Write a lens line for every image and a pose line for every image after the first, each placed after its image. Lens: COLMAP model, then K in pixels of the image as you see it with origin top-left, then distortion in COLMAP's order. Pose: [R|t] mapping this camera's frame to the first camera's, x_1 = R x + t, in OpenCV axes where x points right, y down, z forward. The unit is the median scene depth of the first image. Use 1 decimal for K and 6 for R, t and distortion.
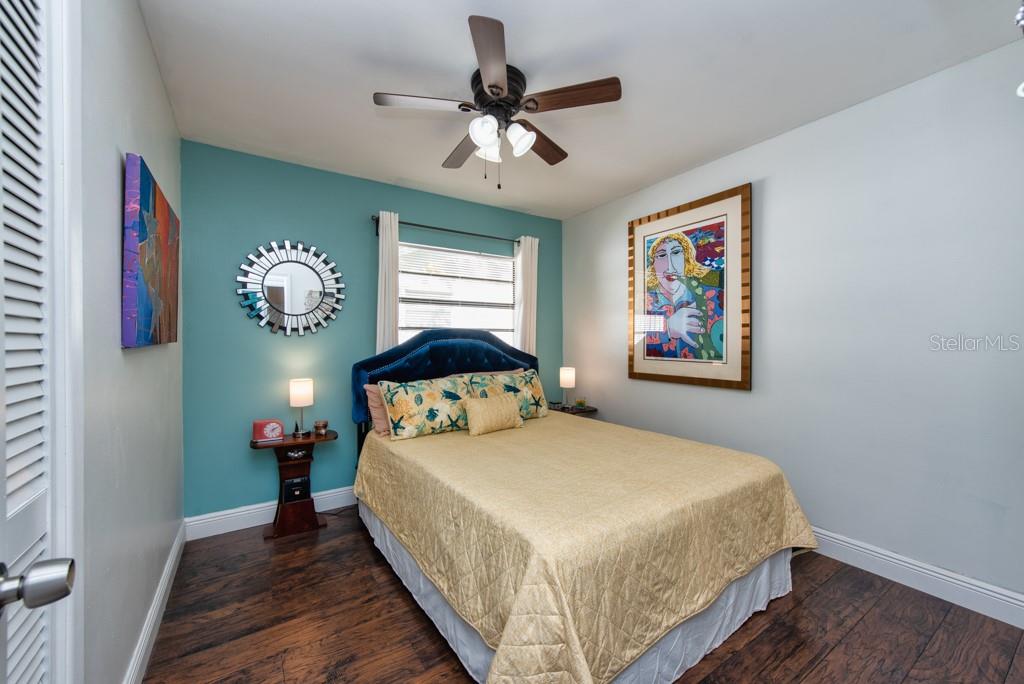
lens RADIAL K [[401.9, 0, 508.0], [0, 401.9, 340.6], [0, 0, 1]] dist [0.016032, -0.003881]
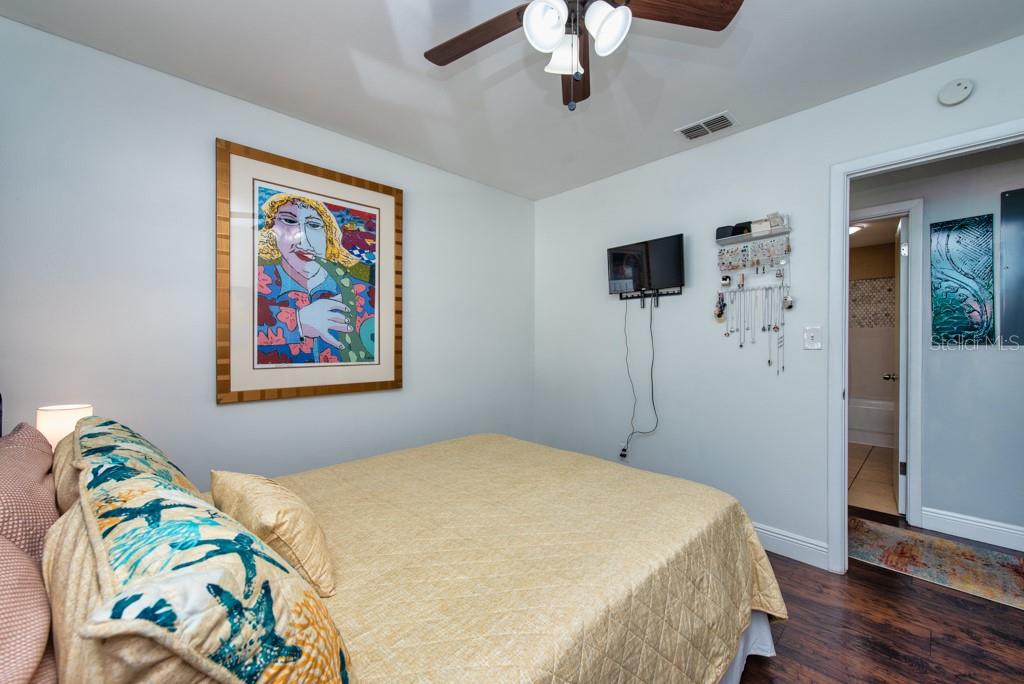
lens RADIAL K [[401.9, 0, 512.2], [0, 401.9, 340.4], [0, 0, 1]] dist [0.016032, -0.003881]
pose [[-0.193606, 0.005234, 0.981065, -0.404942], [0.000743, 0.999986, -0.005188, 0.004476], [-0.981079, -0.000276, -0.193607, 0.773915]]
